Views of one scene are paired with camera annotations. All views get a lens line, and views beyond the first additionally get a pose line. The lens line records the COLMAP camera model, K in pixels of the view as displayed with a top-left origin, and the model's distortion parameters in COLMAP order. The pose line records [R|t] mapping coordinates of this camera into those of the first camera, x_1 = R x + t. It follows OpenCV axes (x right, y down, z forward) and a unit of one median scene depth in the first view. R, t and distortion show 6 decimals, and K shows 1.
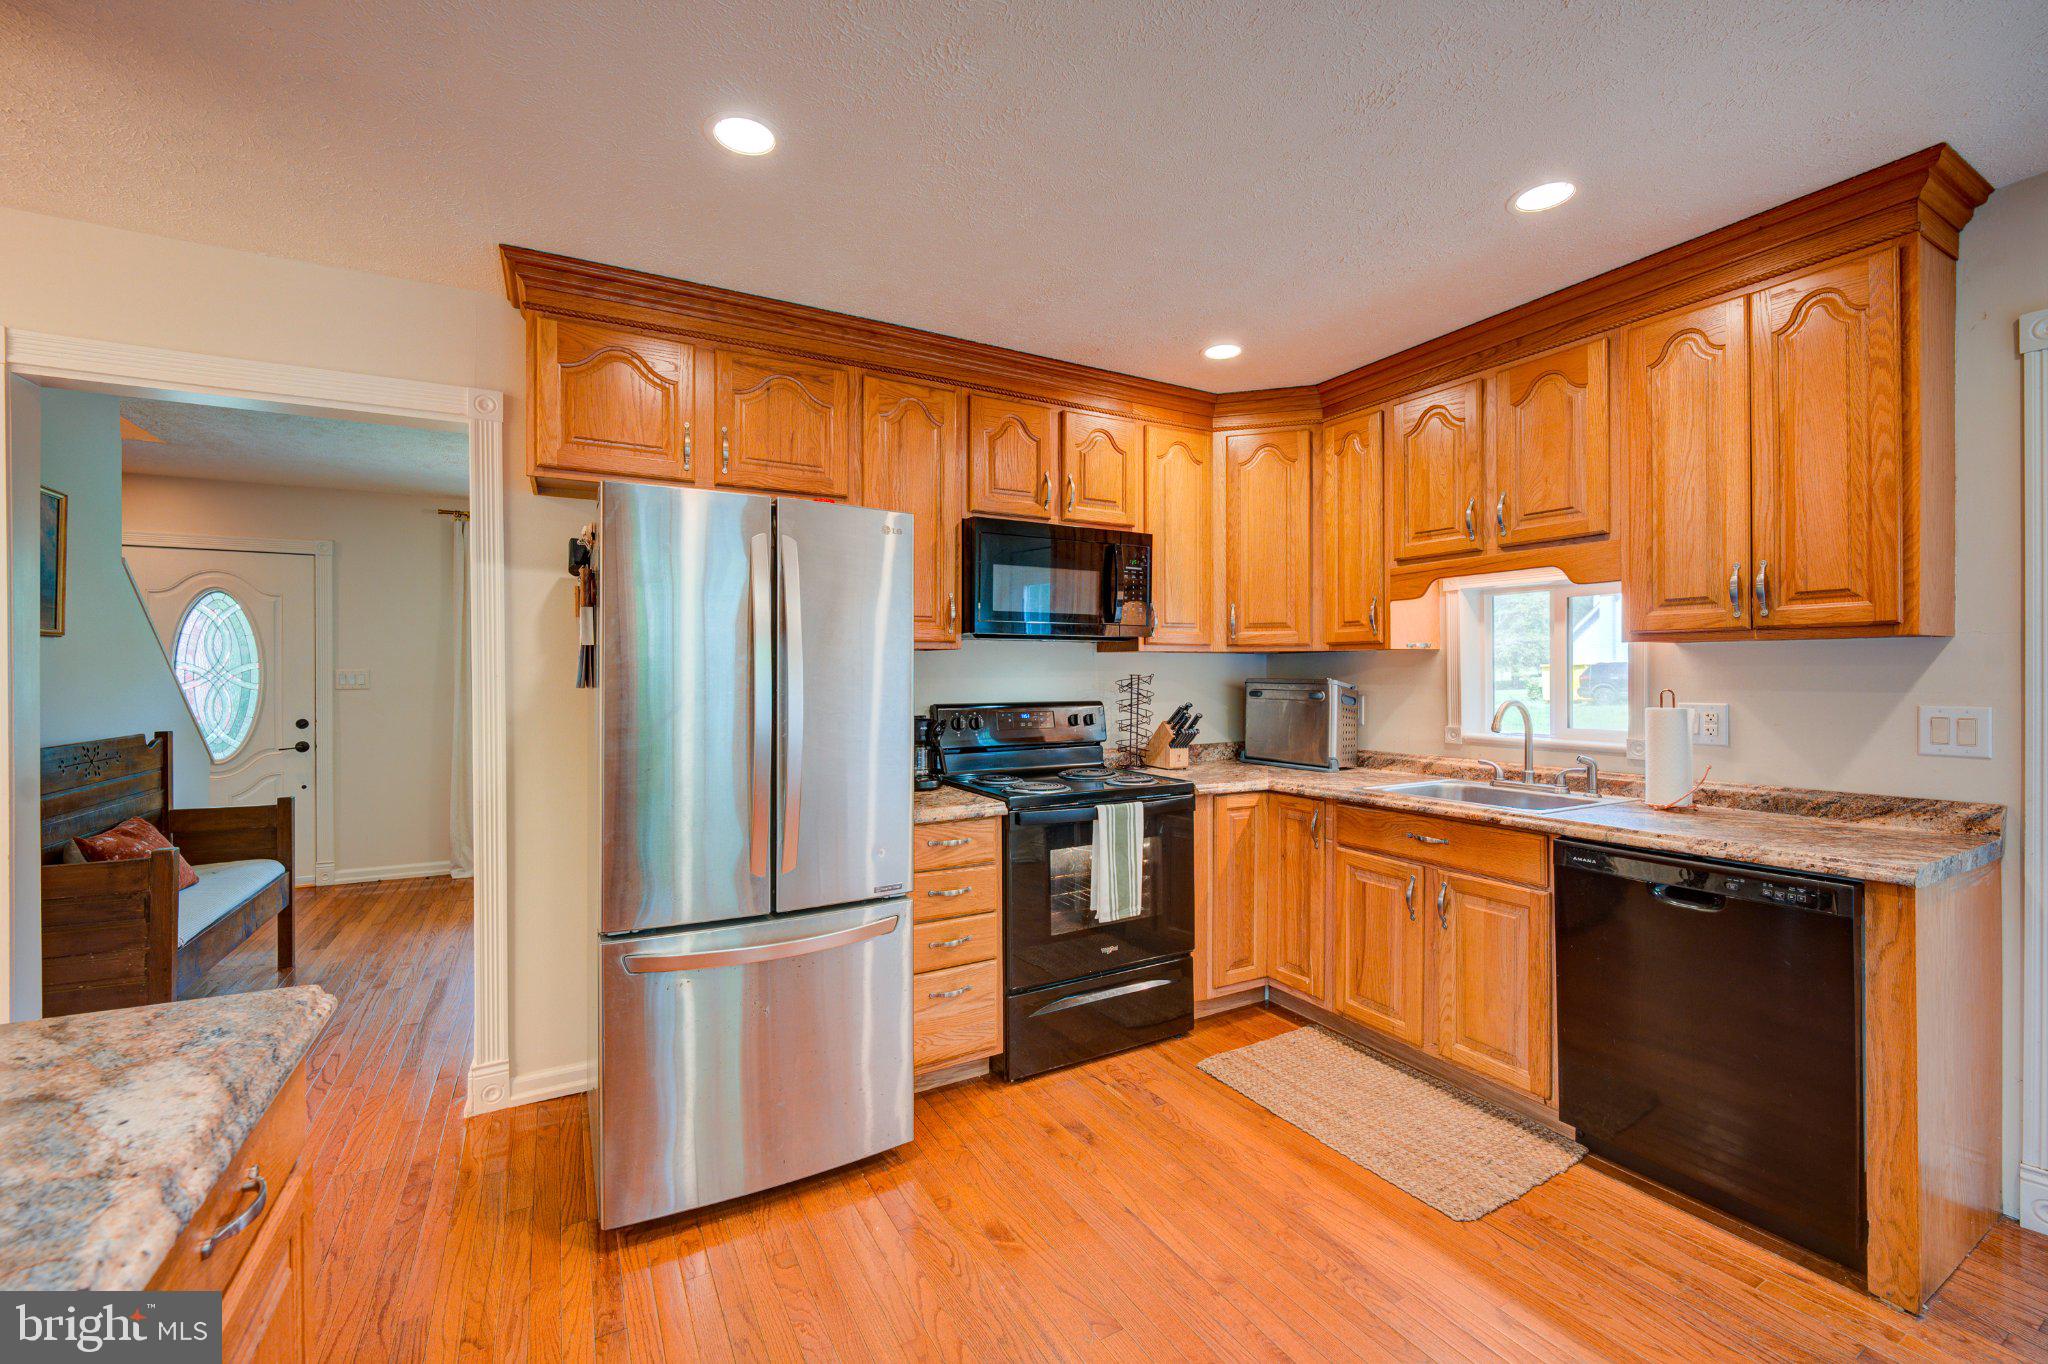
lens RADIAL K [[826.8, 0, 1026.1], [0, 826.8, 676.9], [0, 0, 1]] dist [-0.011814, -0.000026]
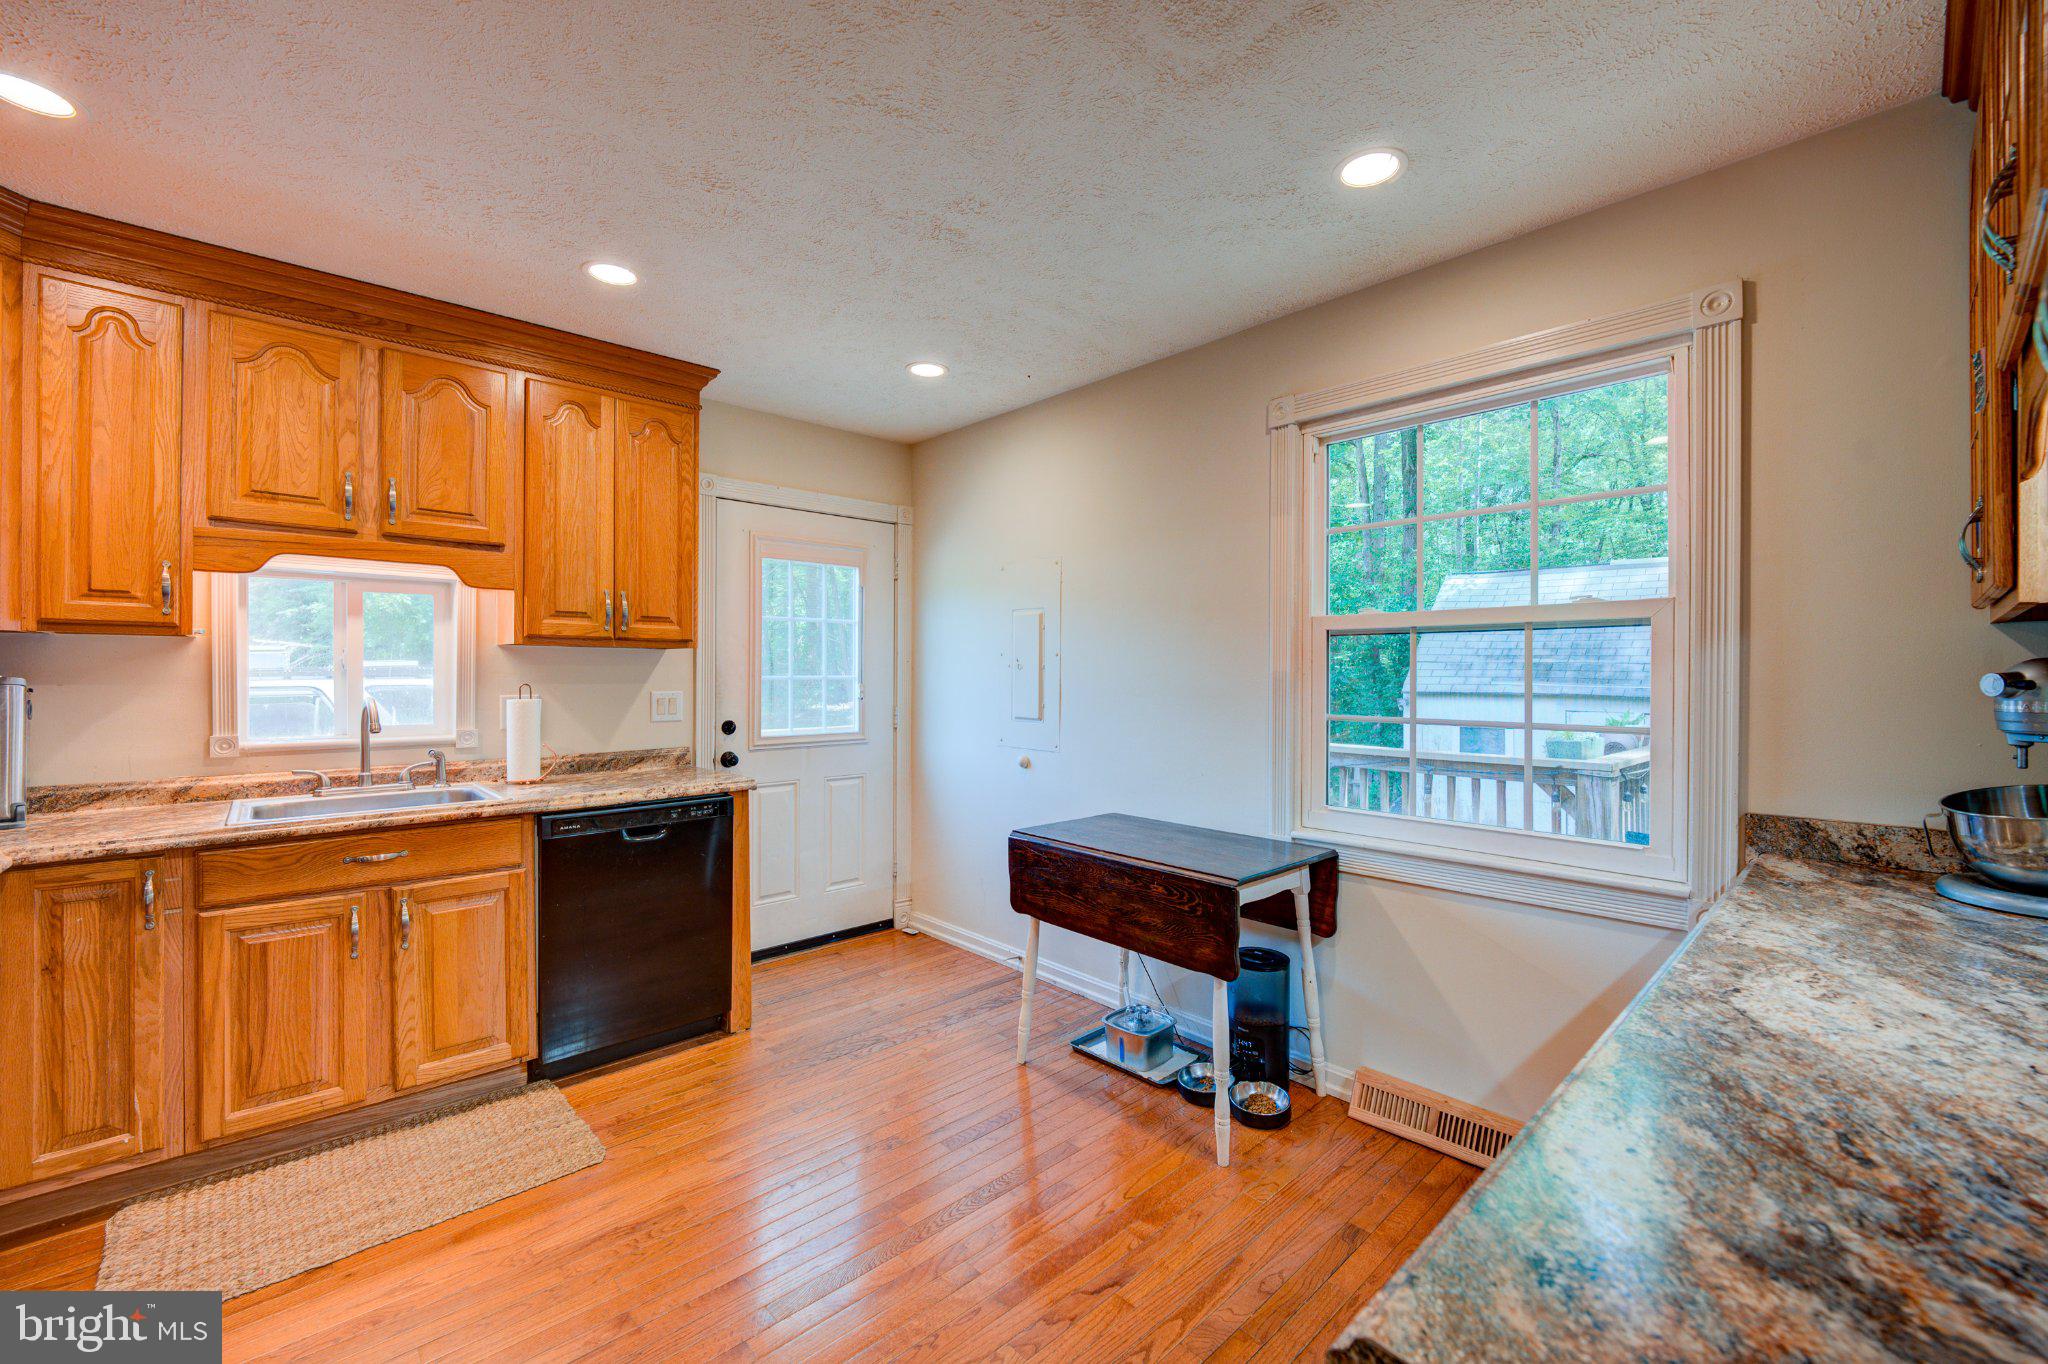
lens RADIAL K [[824.4, 0, 1024.1], [0, 824.4, 677.0], [0, 0, 1]] dist [-0.008979, -0.000721]
pose [[-0.231826, -0.001548, 0.972756, -0.458495], [0.000945, 0.999998, 0.001817, 0.002889], [-0.972757, 0.001340, -0.231824, 0.465498]]
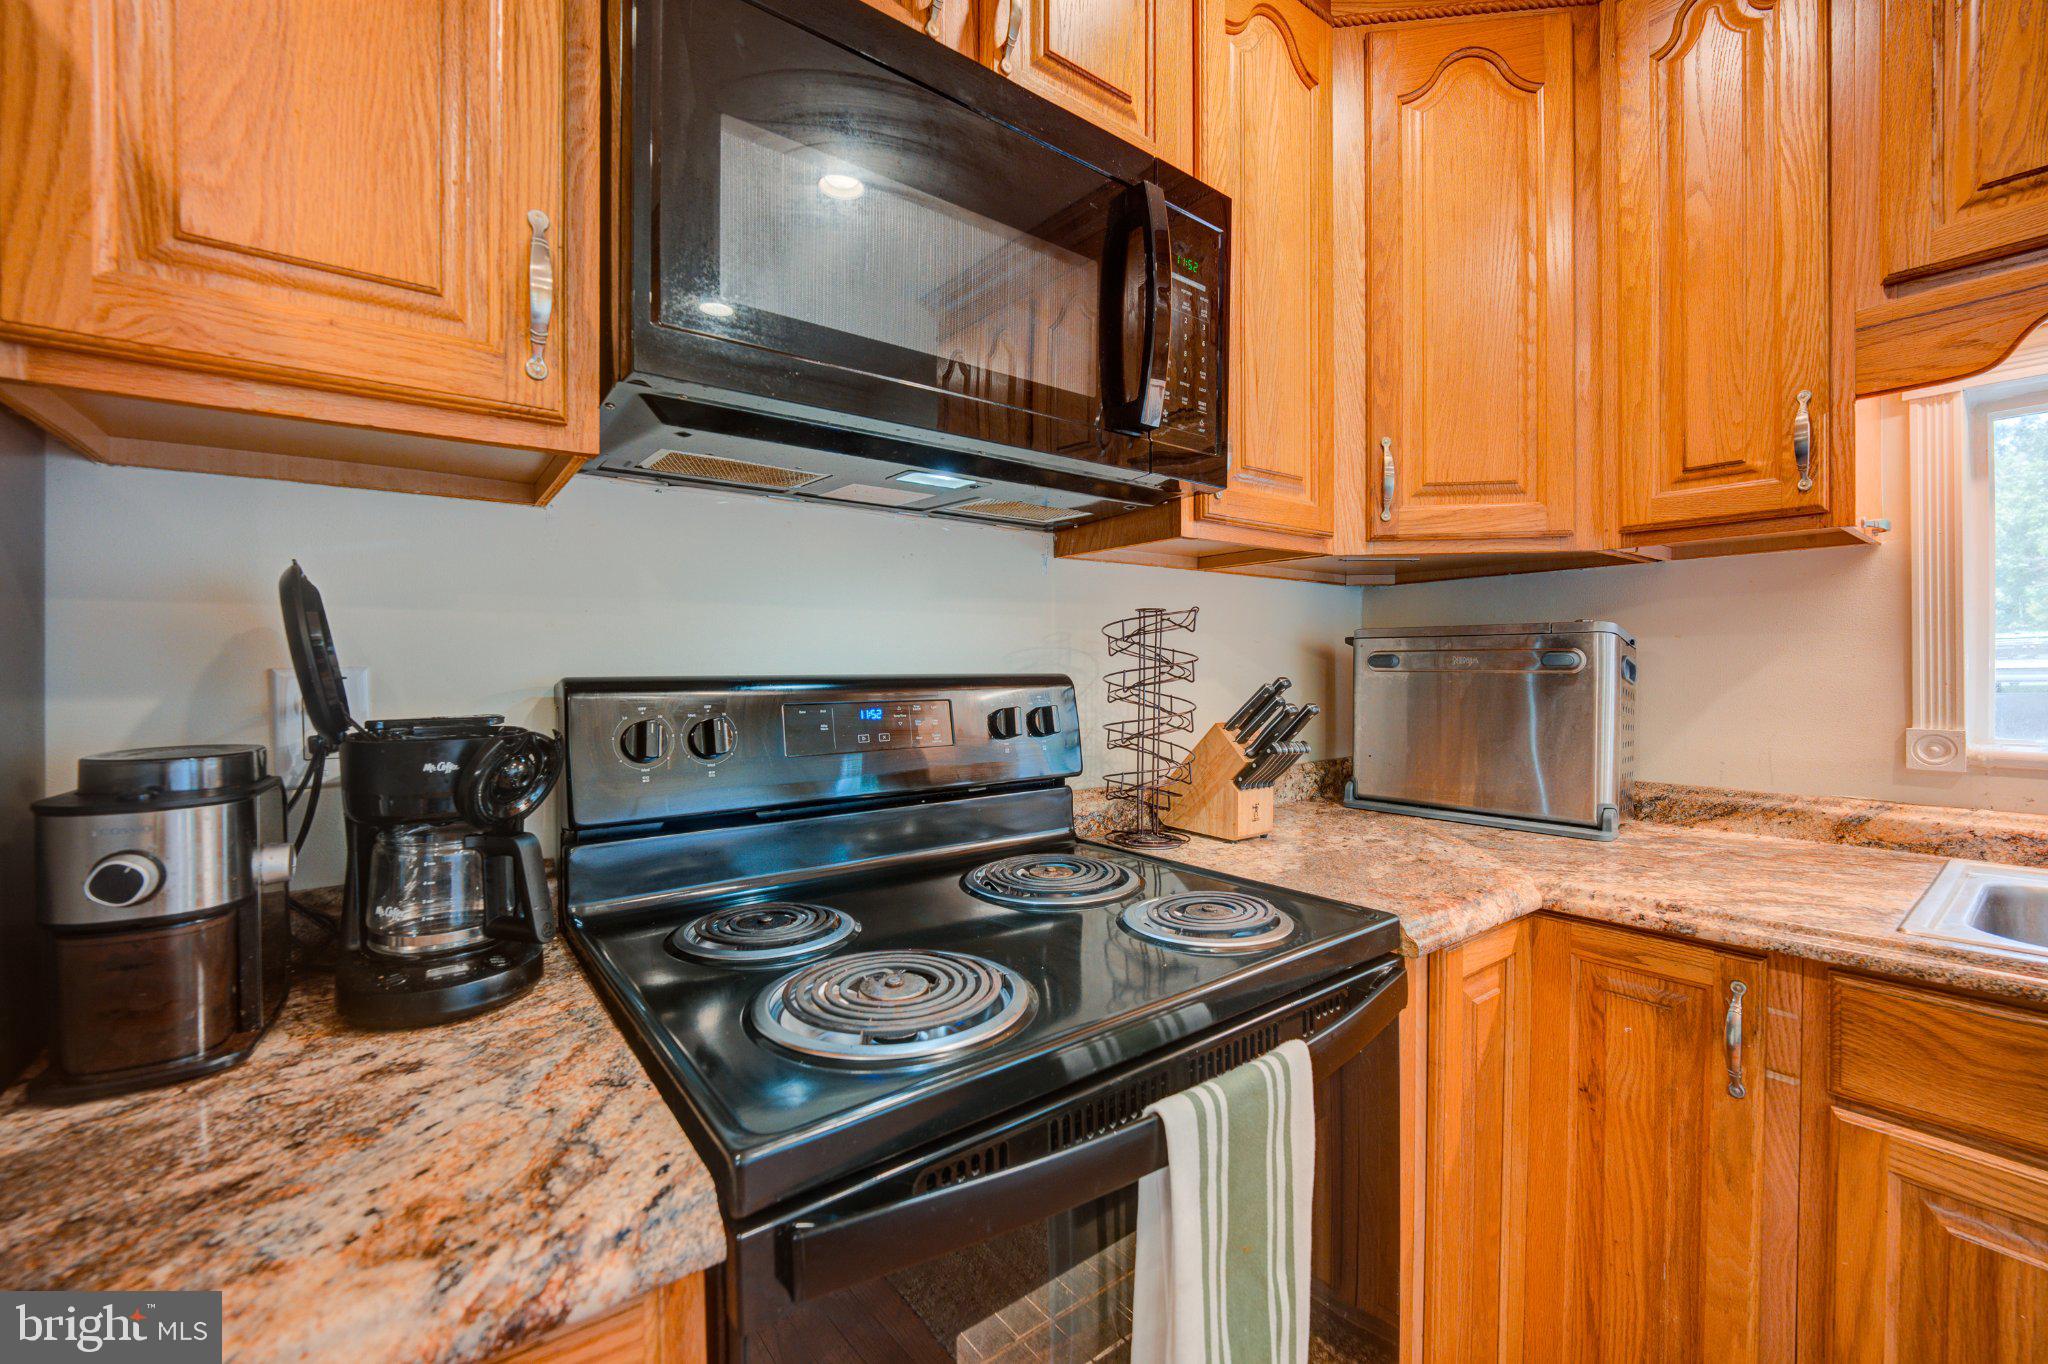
lens RADIAL K [[830.5, 0, 1029.9], [0, 830.5, 677.5], [0, 0, 1]] dist [-0.013180, 0.001216]
pose [[0.989508, -0.002871, 0.144448, 0.016880], [0.002198, 0.999986, 0.004823, 0.033871], [-0.144460, -0.004455, 0.989501, 0.714166]]
